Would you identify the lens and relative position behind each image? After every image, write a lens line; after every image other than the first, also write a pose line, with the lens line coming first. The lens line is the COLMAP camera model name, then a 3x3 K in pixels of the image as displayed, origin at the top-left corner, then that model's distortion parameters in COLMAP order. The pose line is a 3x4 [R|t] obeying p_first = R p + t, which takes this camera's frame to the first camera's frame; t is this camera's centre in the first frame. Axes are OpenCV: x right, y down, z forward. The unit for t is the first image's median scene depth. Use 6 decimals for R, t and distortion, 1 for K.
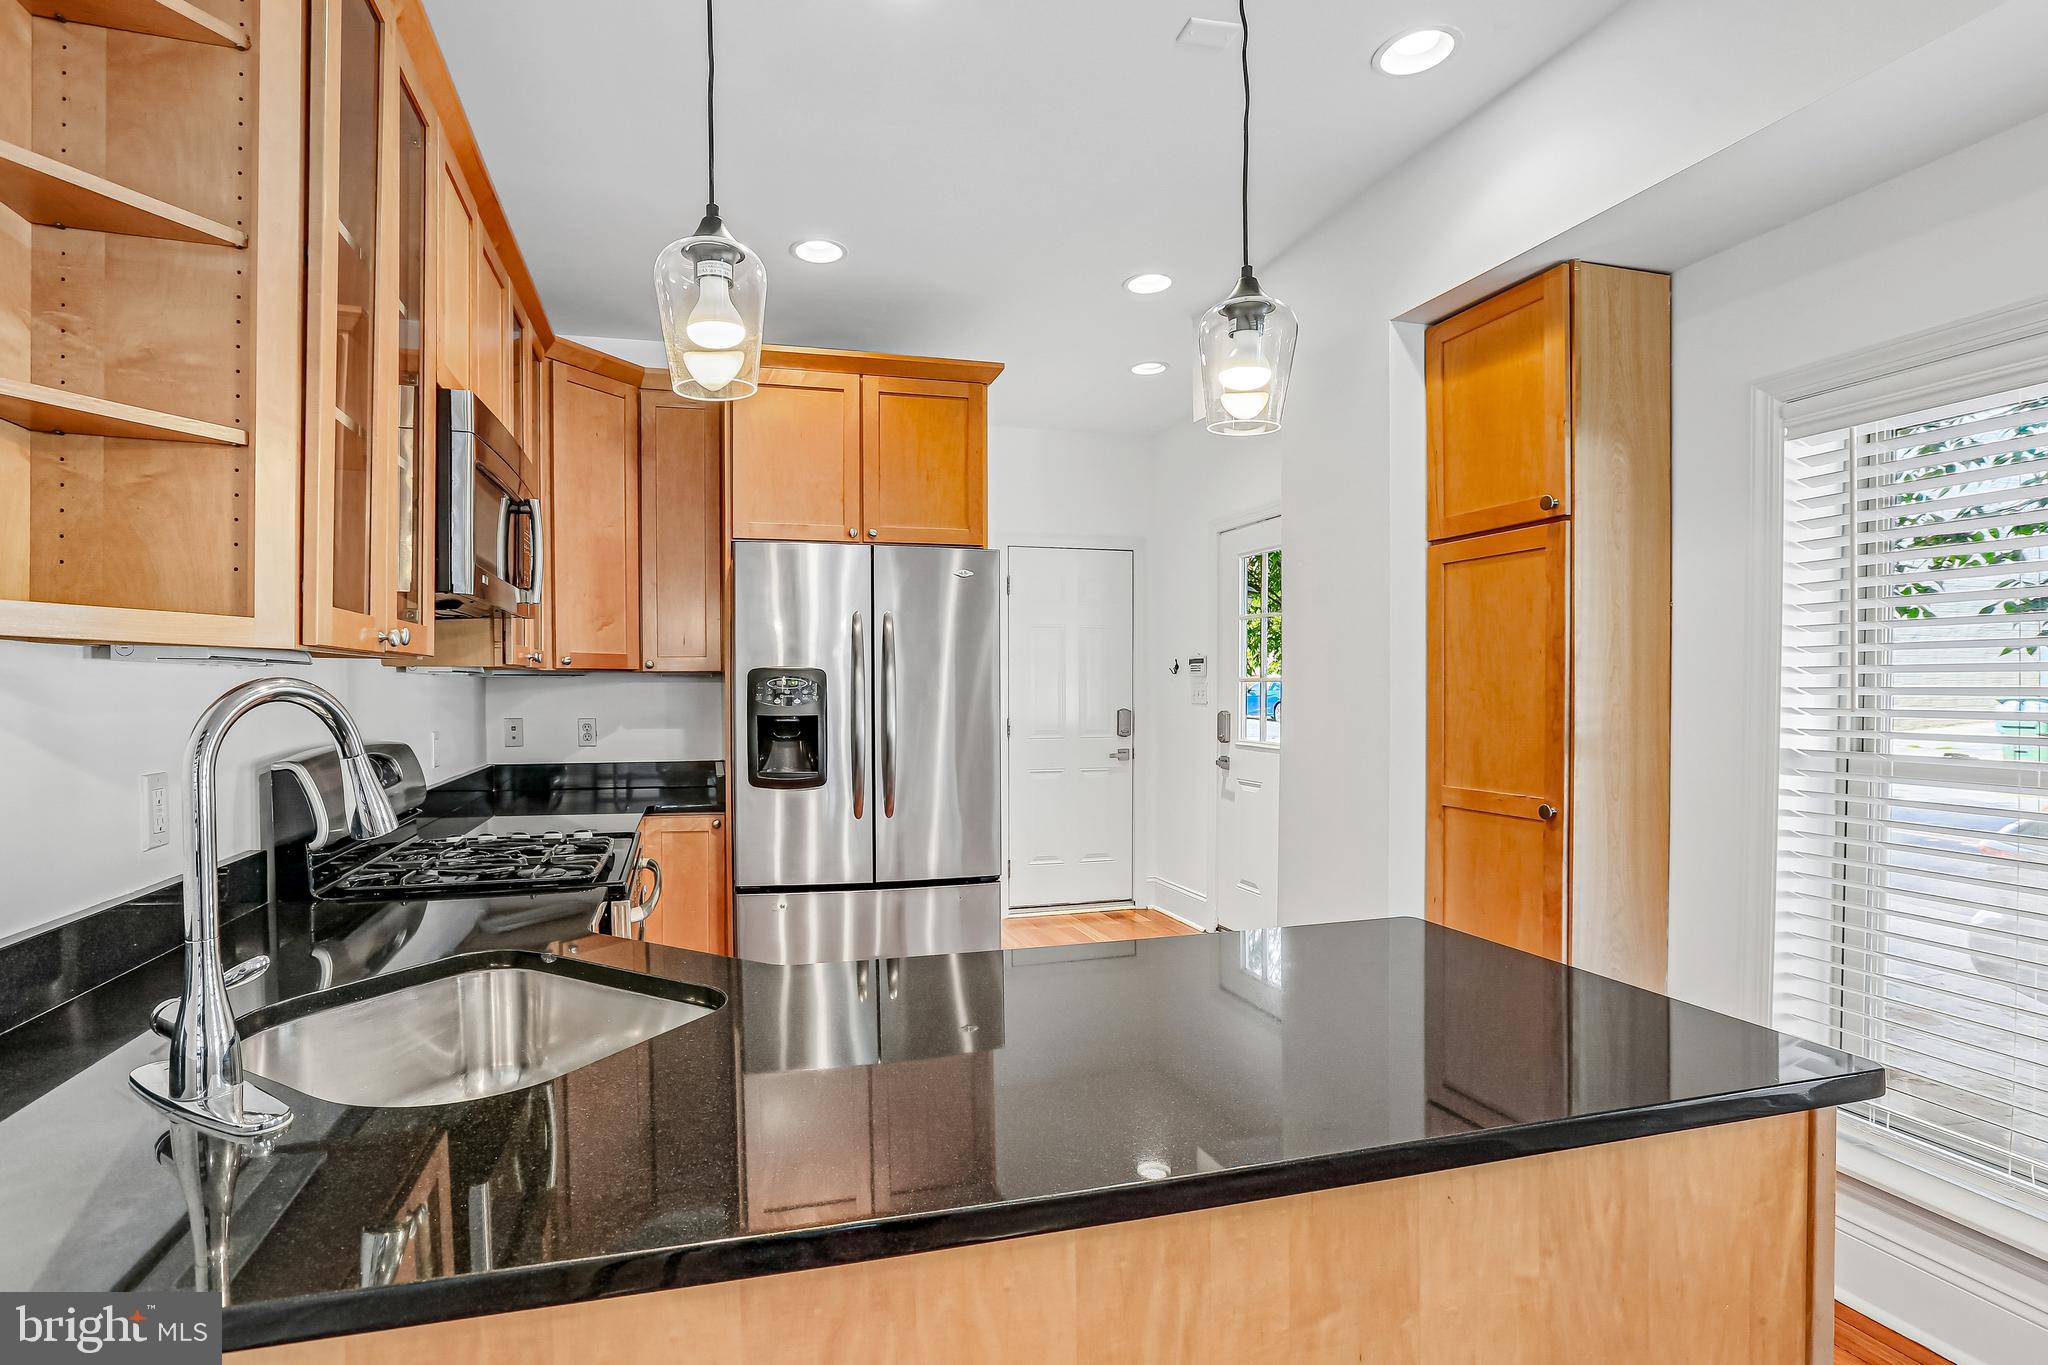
lens RADIAL K [[965.3, 0, 928.6], [0, 965.3, 692.5], [0, 0, 1]] dist [-0.013189, 0.000516]
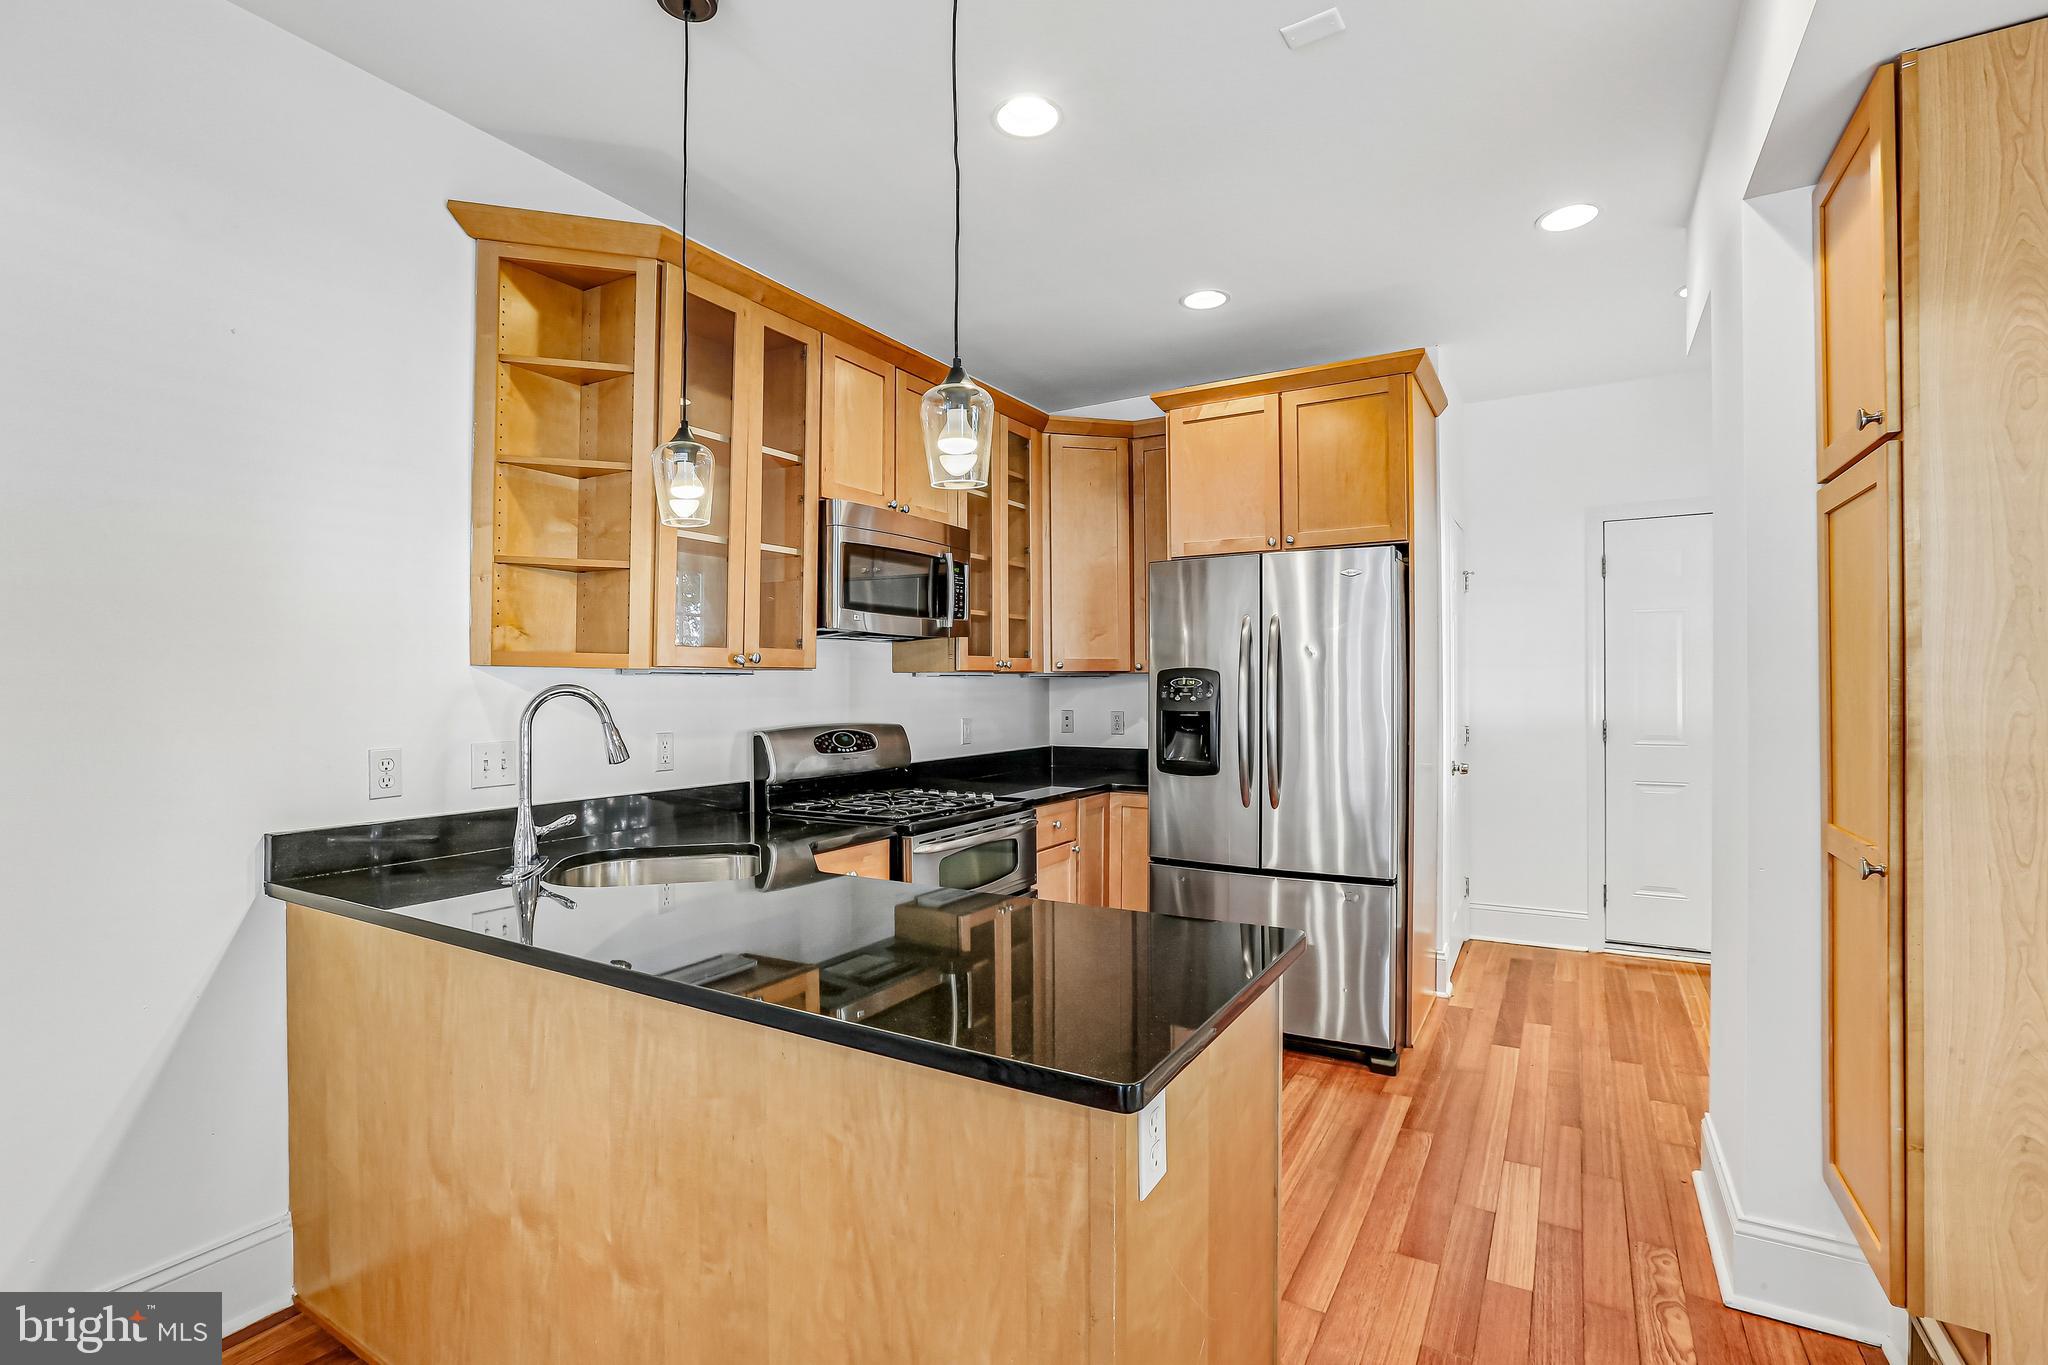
lens RADIAL K [[939.1, 0, 1022.1], [0, 939.1, 677.3], [0, 0, 1]] dist [-0.044282, 0.014373]
pose [[0.705024, -0.007241, -0.709146, 0.504761], [-0.002237, 0.999920, -0.012433, -0.001475], [0.709180, 0.010352, 0.704952, 0.082011]]
